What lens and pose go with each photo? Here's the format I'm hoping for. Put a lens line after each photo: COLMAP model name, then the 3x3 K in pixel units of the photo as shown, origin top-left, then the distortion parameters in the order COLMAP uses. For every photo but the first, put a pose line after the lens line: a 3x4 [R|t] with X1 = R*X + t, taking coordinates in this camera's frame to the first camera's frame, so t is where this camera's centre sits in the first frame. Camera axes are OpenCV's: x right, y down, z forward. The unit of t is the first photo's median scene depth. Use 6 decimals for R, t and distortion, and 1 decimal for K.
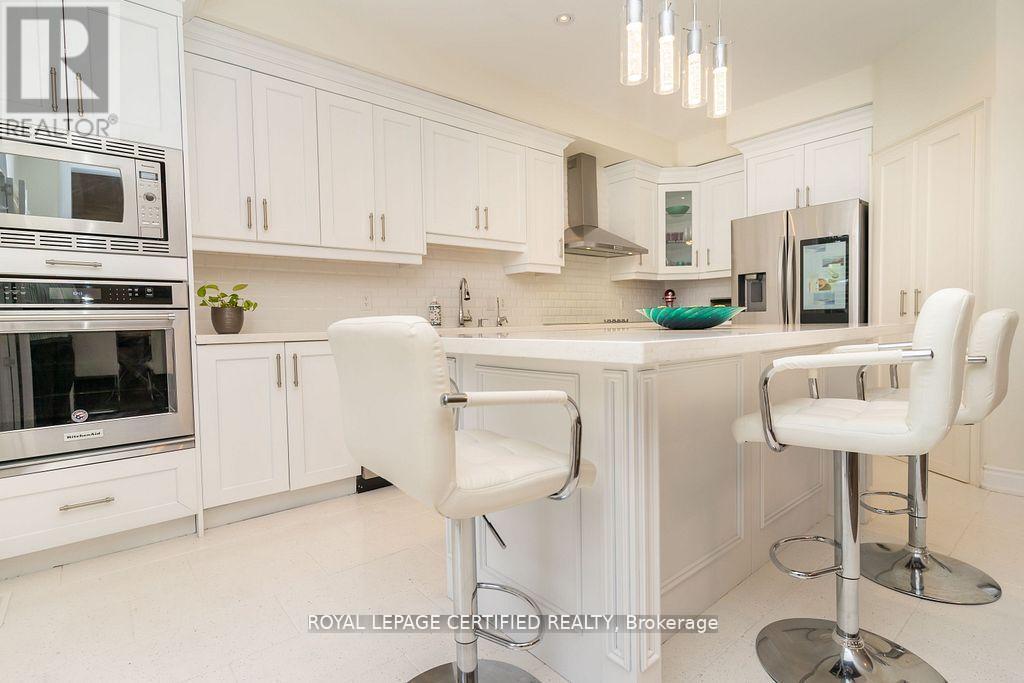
lens RADIAL K [[494.4, 0, 516.2], [0, 494.4, 335.6], [0, 0, 1]] dist [0.001213, 0.000204]
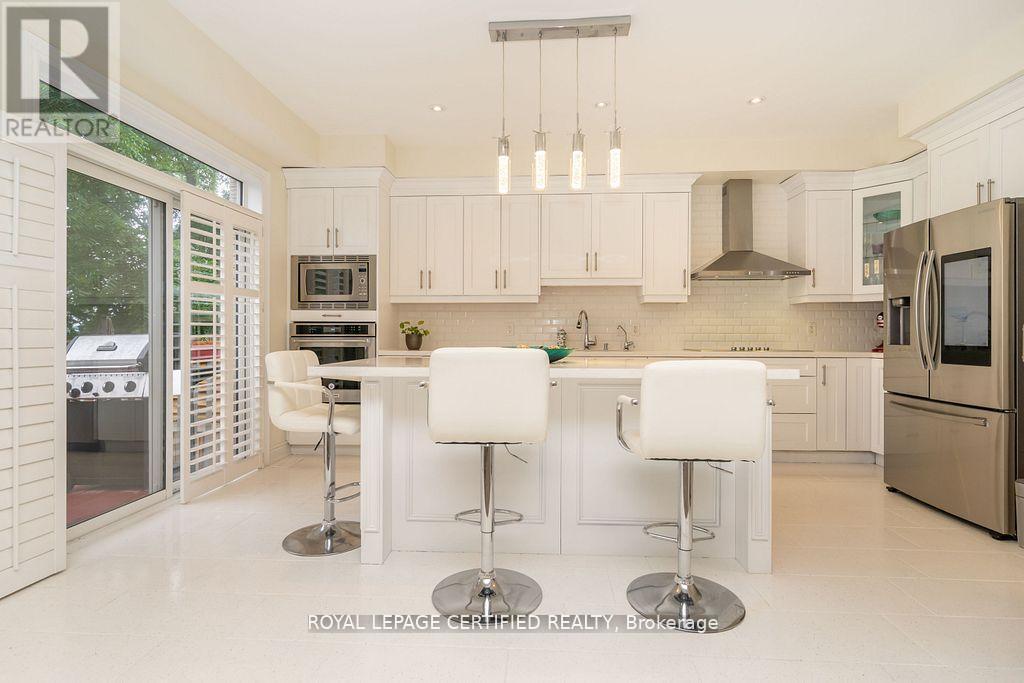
lens RADIAL K [[494.4, 0, 516.2], [0, 494.4, 335.6], [0, 0, 1]] dist [0.001213, 0.000204]
pose [[0.734884, 0.021124, -0.677863, 0.550589], [-0.037084, 0.999271, -0.009063, -0.032371], [0.677178, 0.031798, 0.735132, -0.018153]]
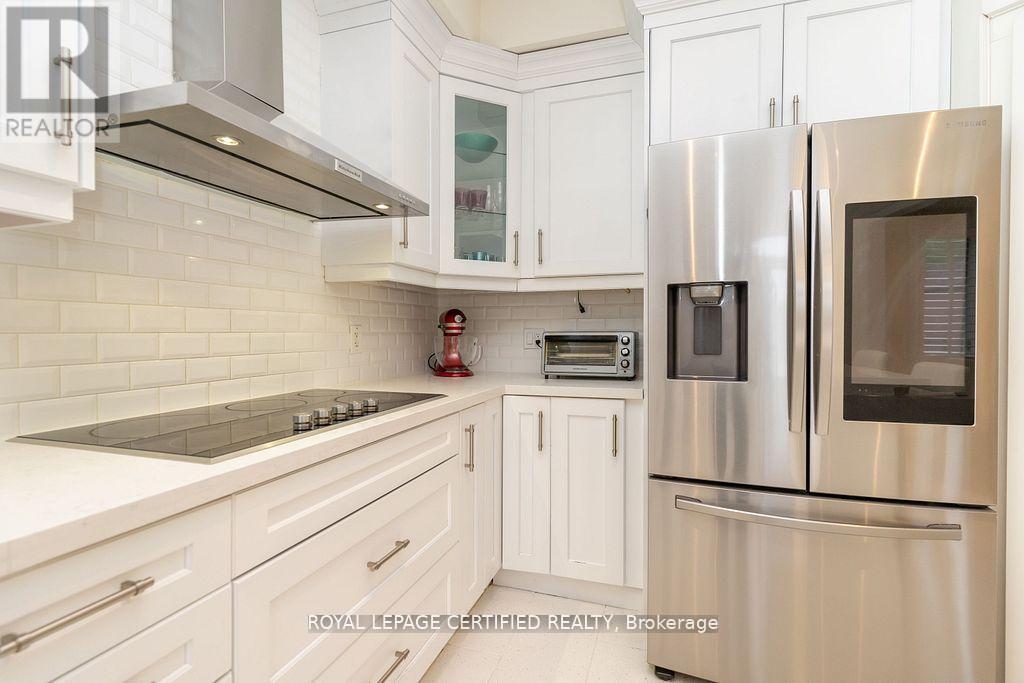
lens RADIAL K [[494.0, 0, 531.6], [0, 494.0, 336.4], [0, 0, 1]] dist [0.000729, -0.000006]
pose [[0.840869, 0.013438, 0.541072, 0.146424], [0.000503, 0.999672, -0.025609, -0.071494], [-0.541238, 0.021806, 0.840587, 0.725588]]
